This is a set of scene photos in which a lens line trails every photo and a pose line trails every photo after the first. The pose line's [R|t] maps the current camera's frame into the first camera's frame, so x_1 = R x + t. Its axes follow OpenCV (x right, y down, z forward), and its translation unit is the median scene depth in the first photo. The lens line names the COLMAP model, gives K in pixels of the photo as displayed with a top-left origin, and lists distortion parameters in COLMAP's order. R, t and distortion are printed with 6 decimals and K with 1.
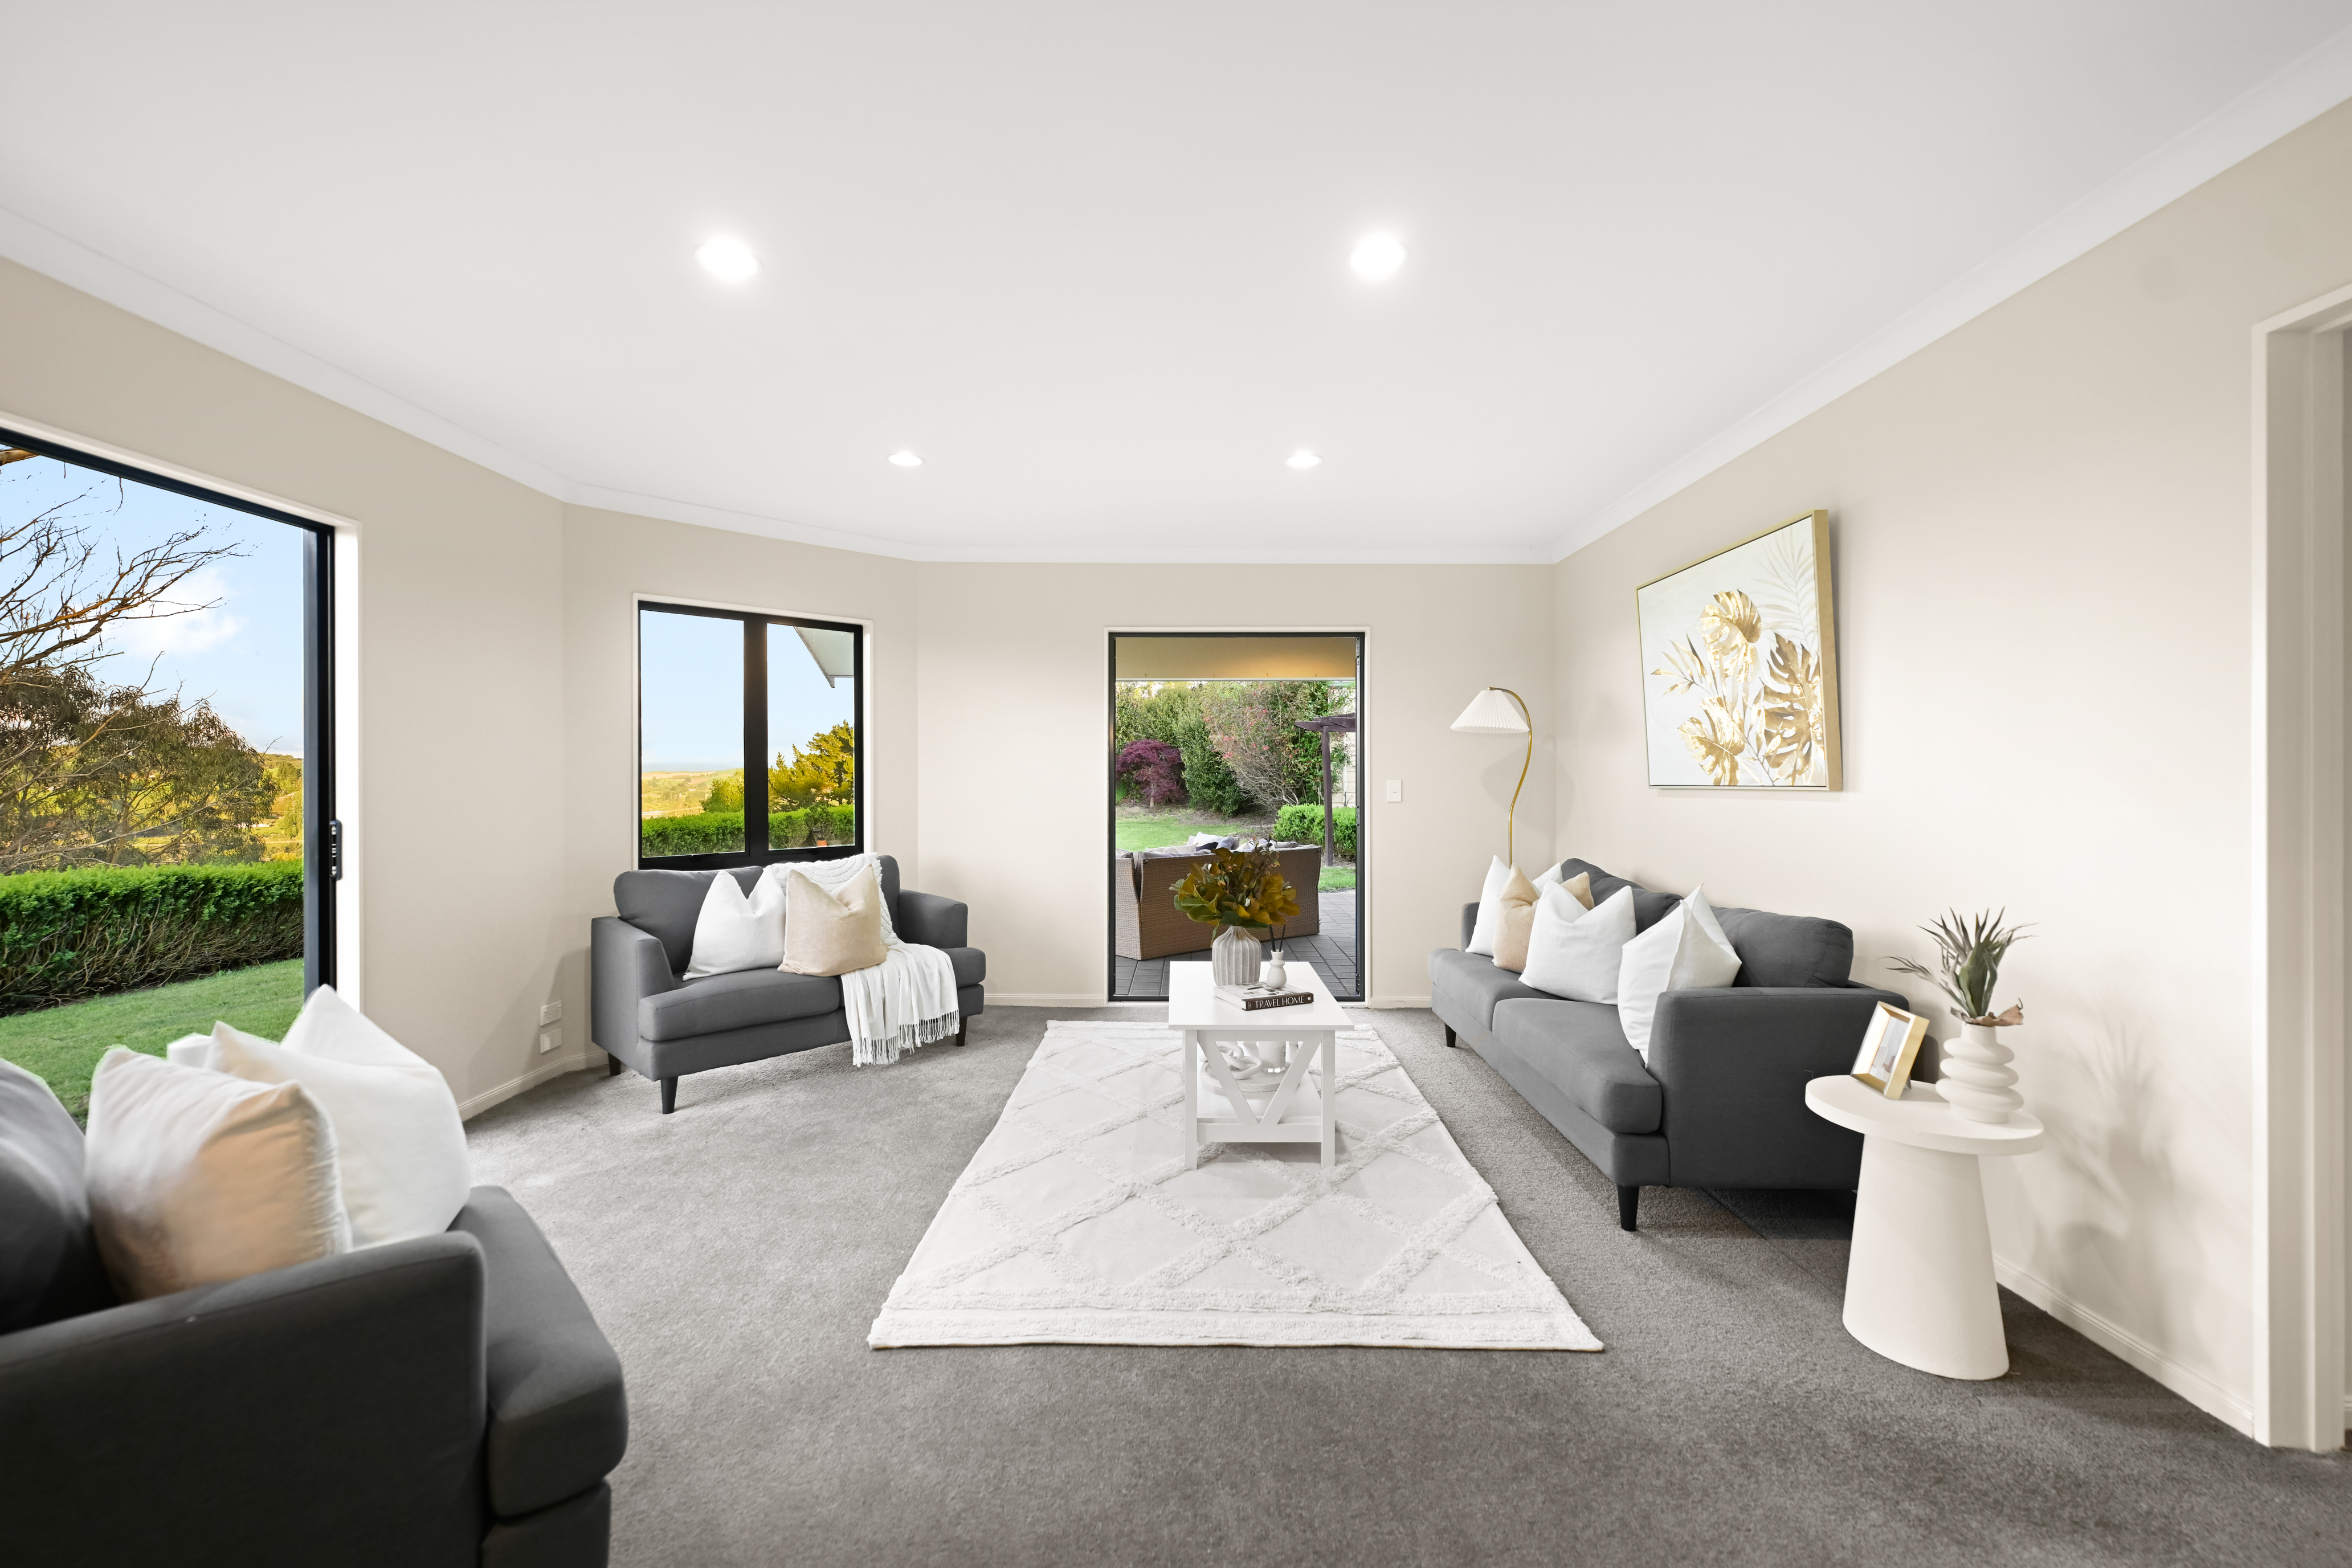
lens RADIAL K [[973.3, 0, 1178.4], [0, 973.3, 777.5], [0, 0, 1]] dist [0.000381, 0.000460]
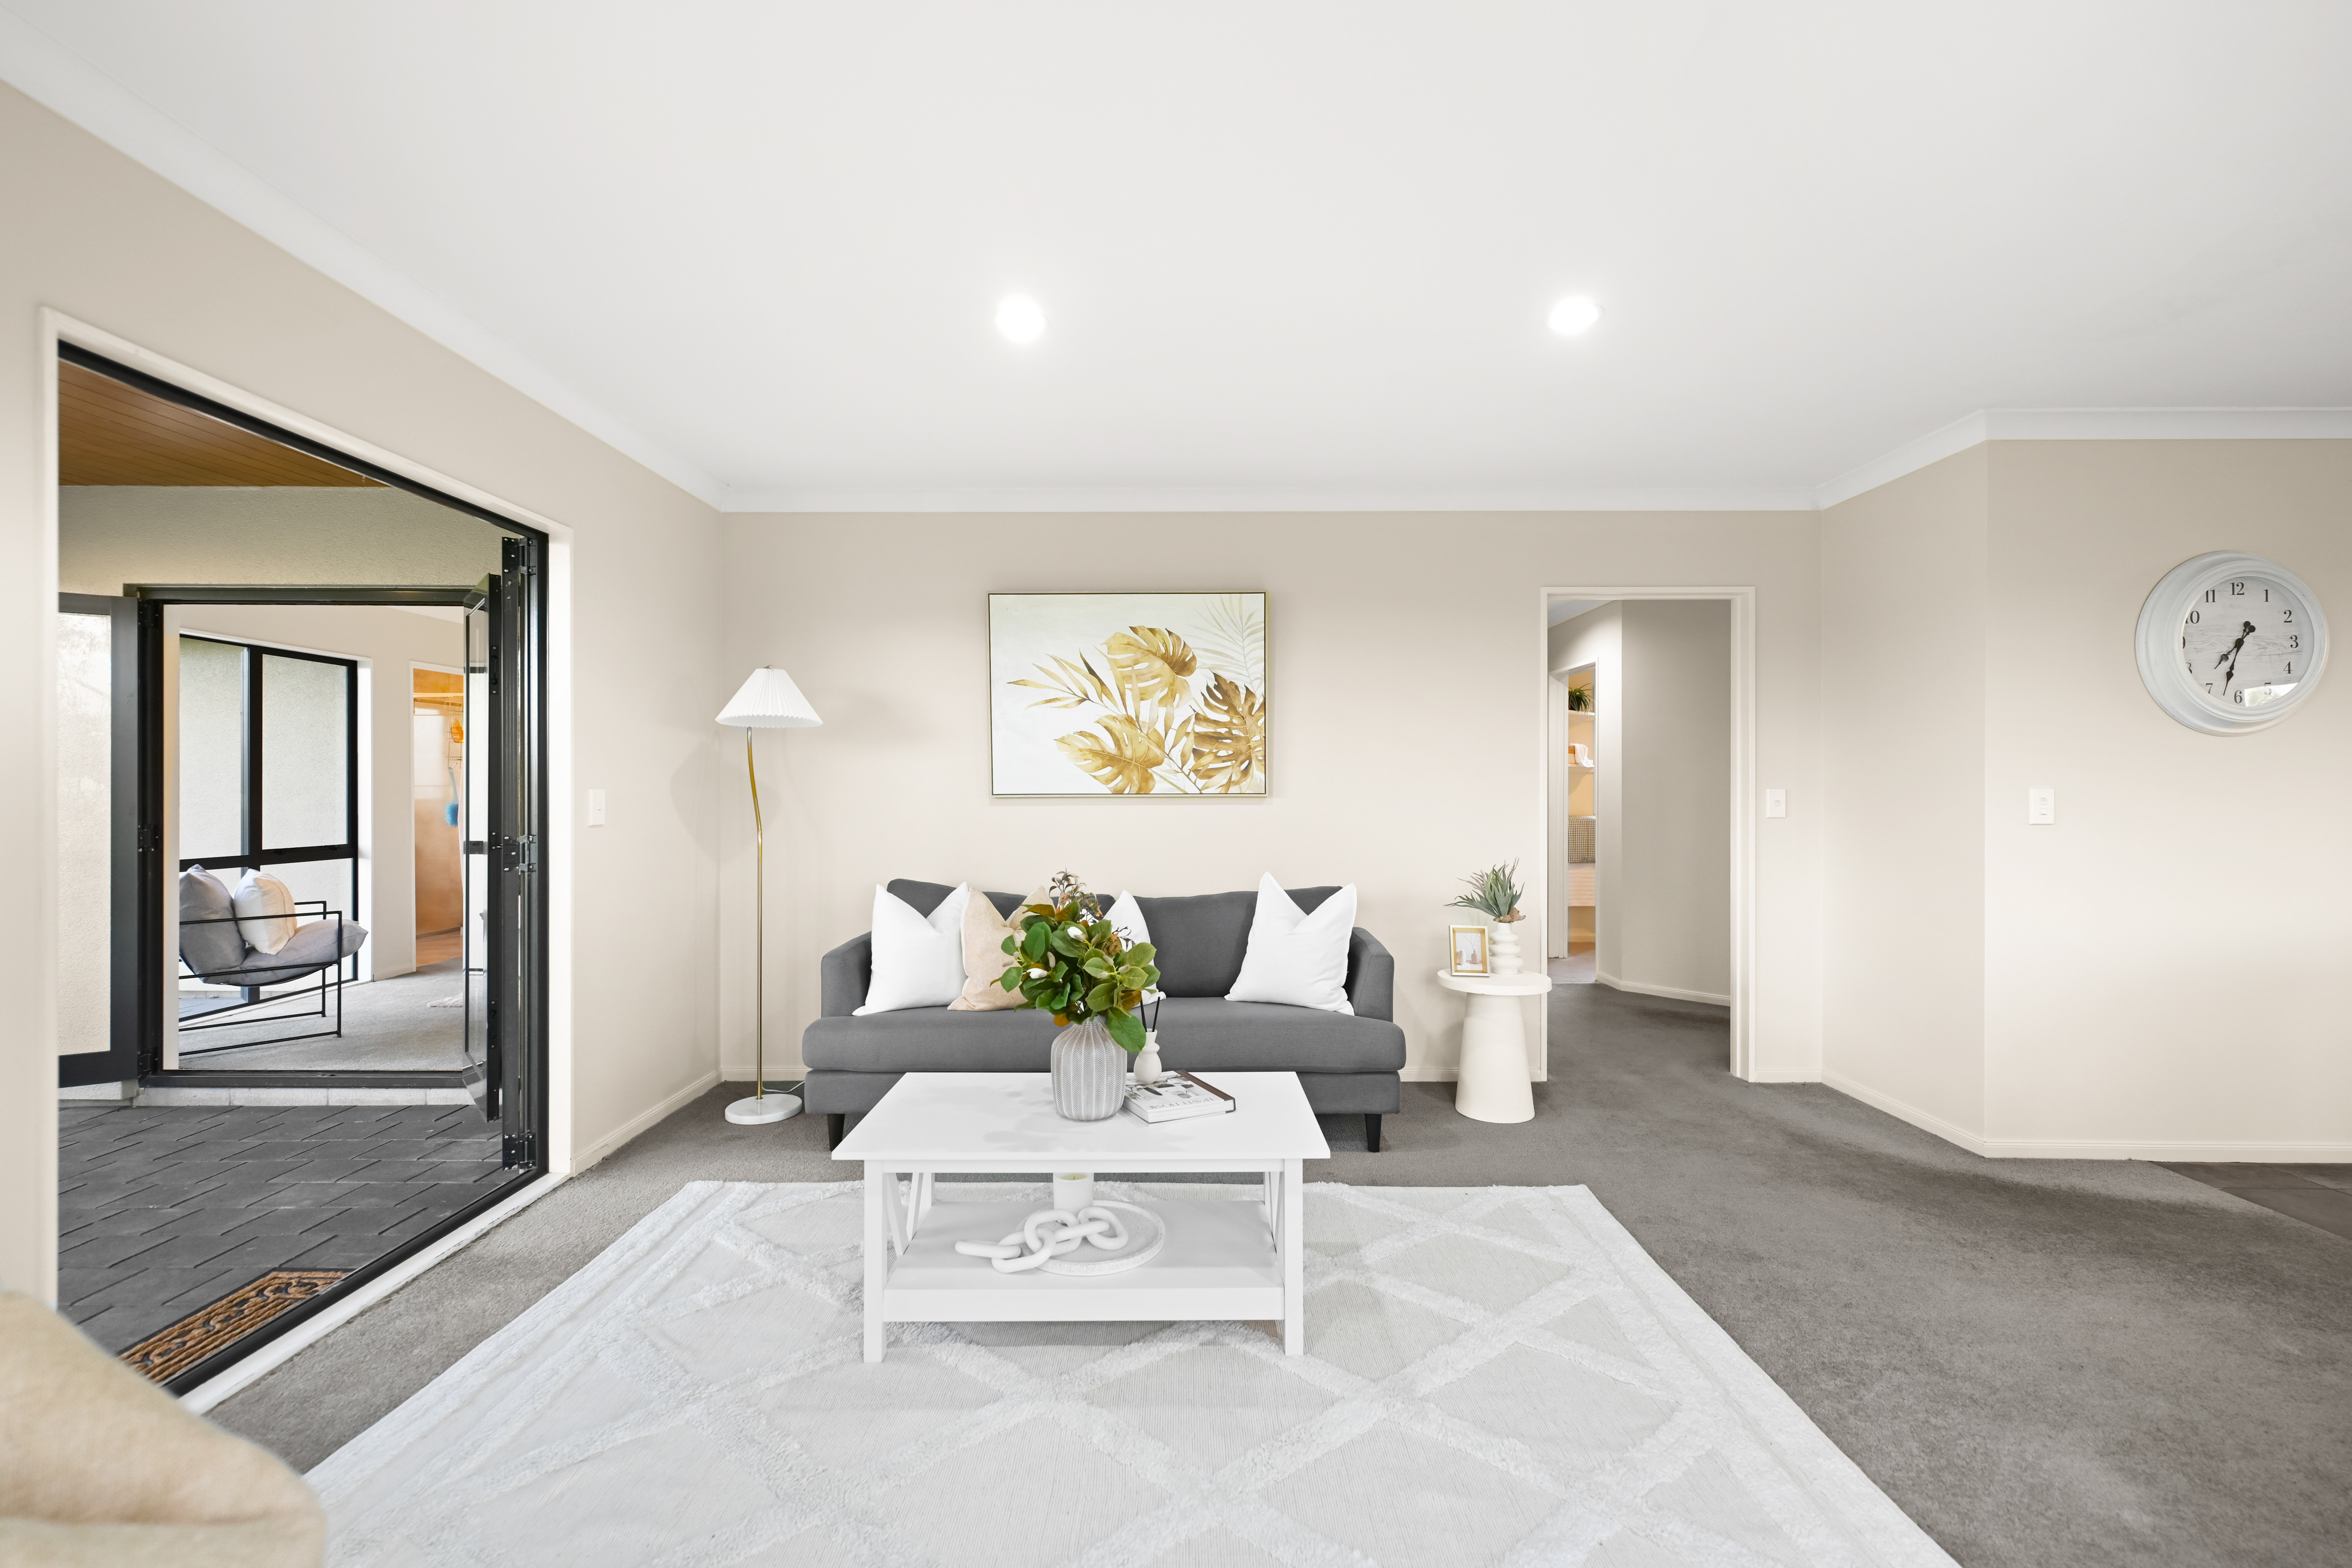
lens RADIAL K [[973.3, 0, 1173.2], [0, 973.3, 781.5], [0, 0, 1]] dist [0.000381, 0.000460]
pose [[-0.008007, -0.007778, 0.999938, -0.650645], [-0.001818, 0.999968, 0.007764, -0.017022], [-0.999966, -0.001755, -0.008021, 1.060784]]
